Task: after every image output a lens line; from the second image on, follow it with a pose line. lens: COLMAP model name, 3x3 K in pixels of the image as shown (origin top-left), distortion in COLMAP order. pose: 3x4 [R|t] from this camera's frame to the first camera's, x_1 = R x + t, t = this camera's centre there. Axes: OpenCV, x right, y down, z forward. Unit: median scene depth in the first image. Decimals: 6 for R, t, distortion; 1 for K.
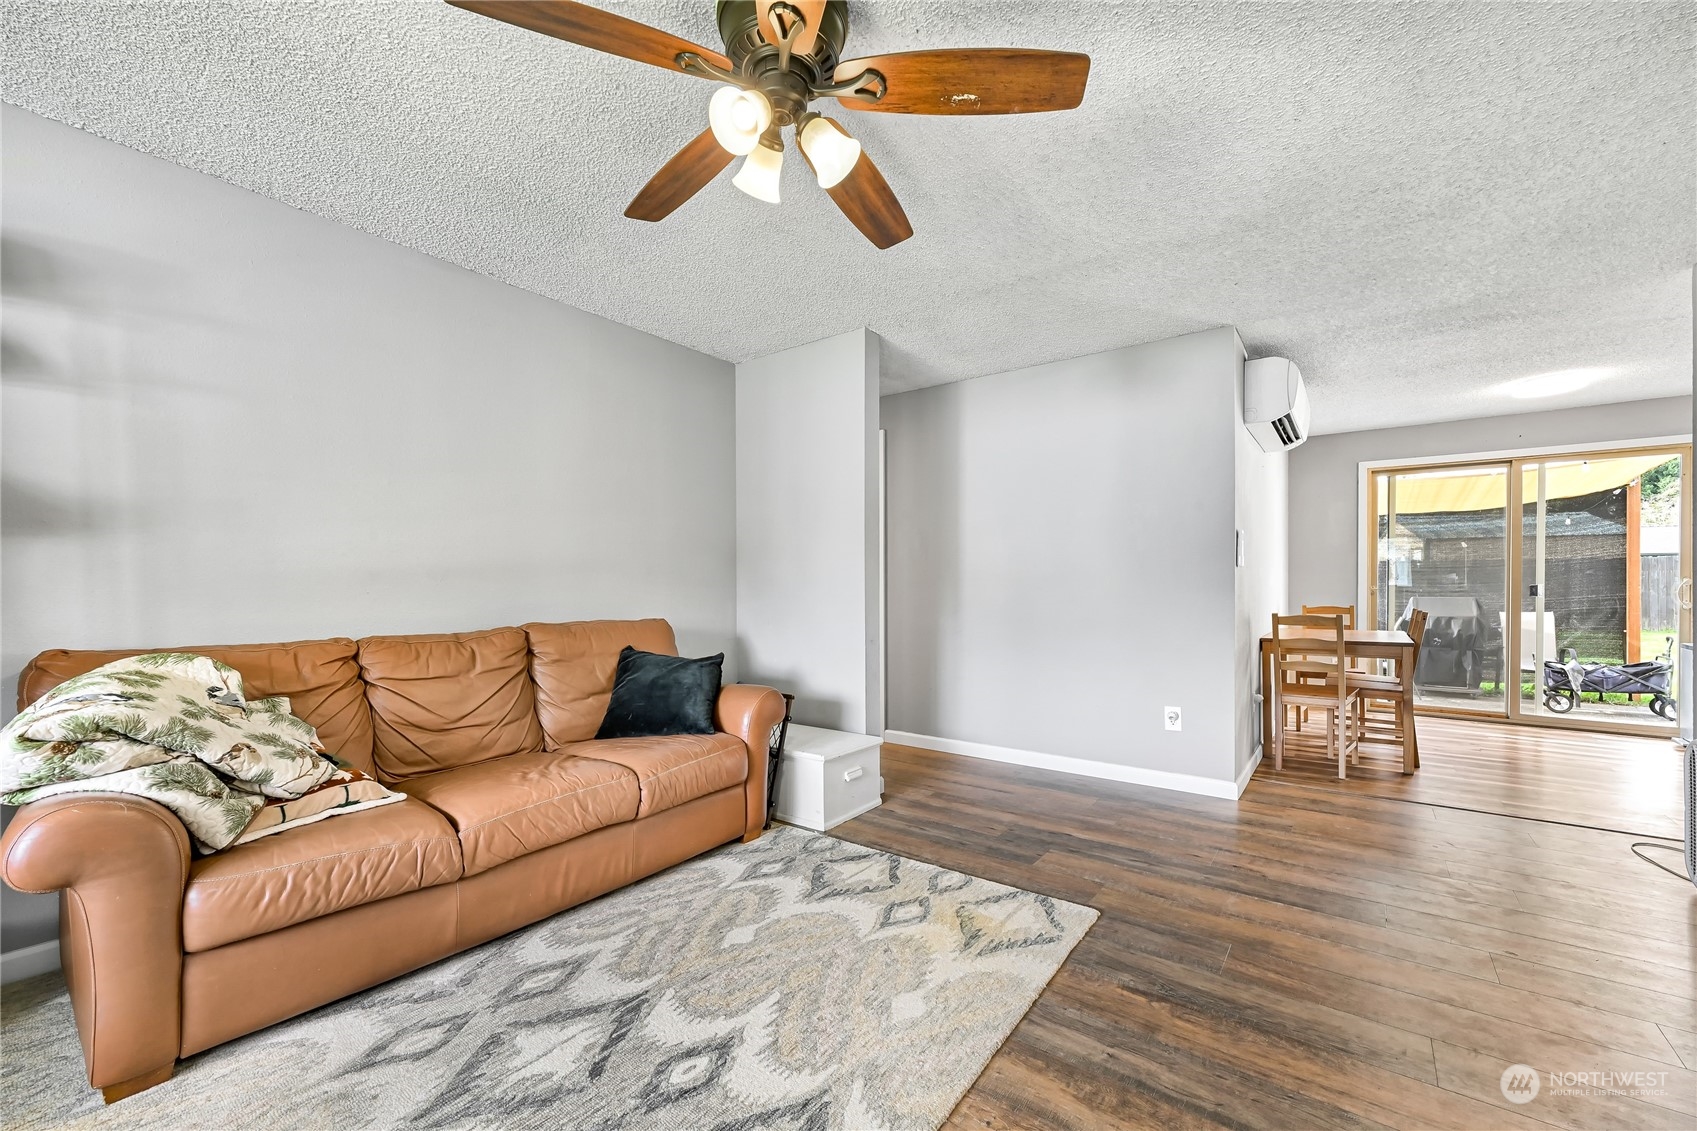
lens RADIAL K [[680.4, 0, 848.3], [0, 680.4, 573.9], [0, 0, 1]] dist [0.000114, -0.000702]
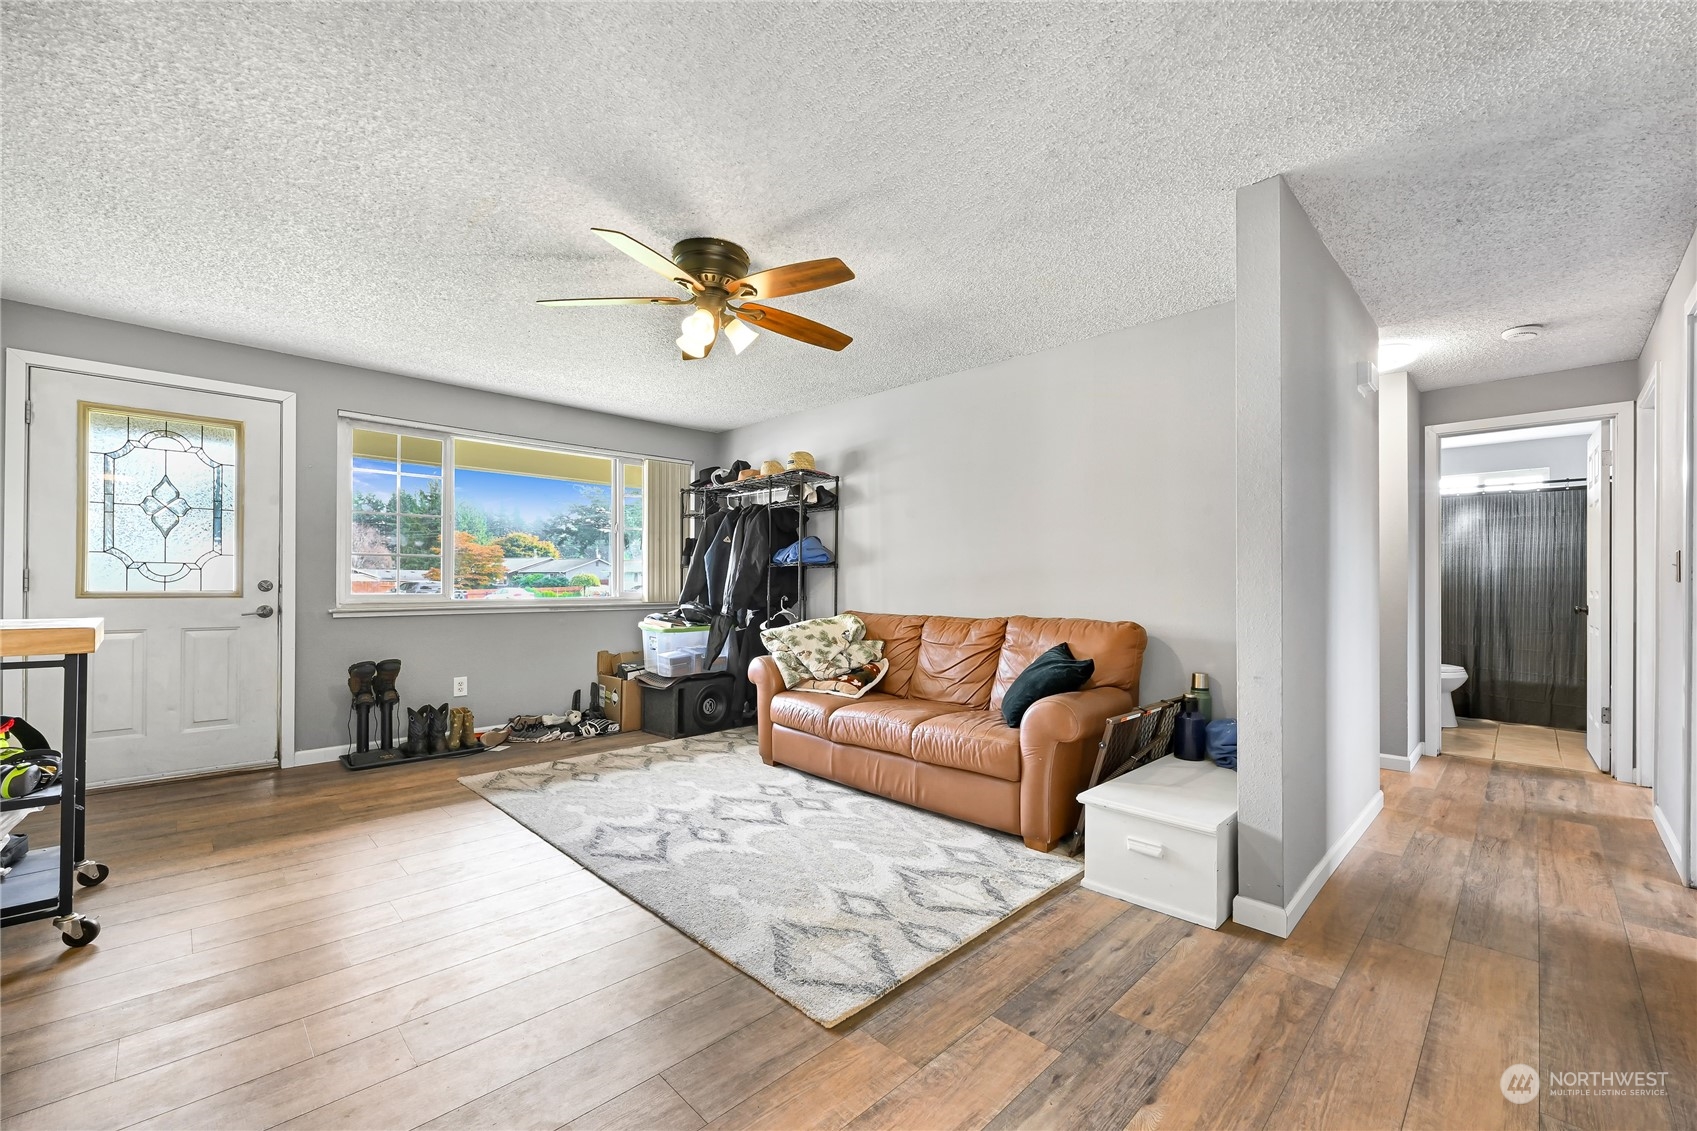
lens RADIAL K [[680.4, 0, 848.3], [0, 680.4, 579.4], [0, 0, 1]] dist [0.000114, -0.000702]
pose [[-0.144381, -0.007885, -0.989491, 1.103571], [0.011240, 0.999891, -0.009608, 0.015597], [0.989458, -0.012509, -0.144276, 1.130586]]
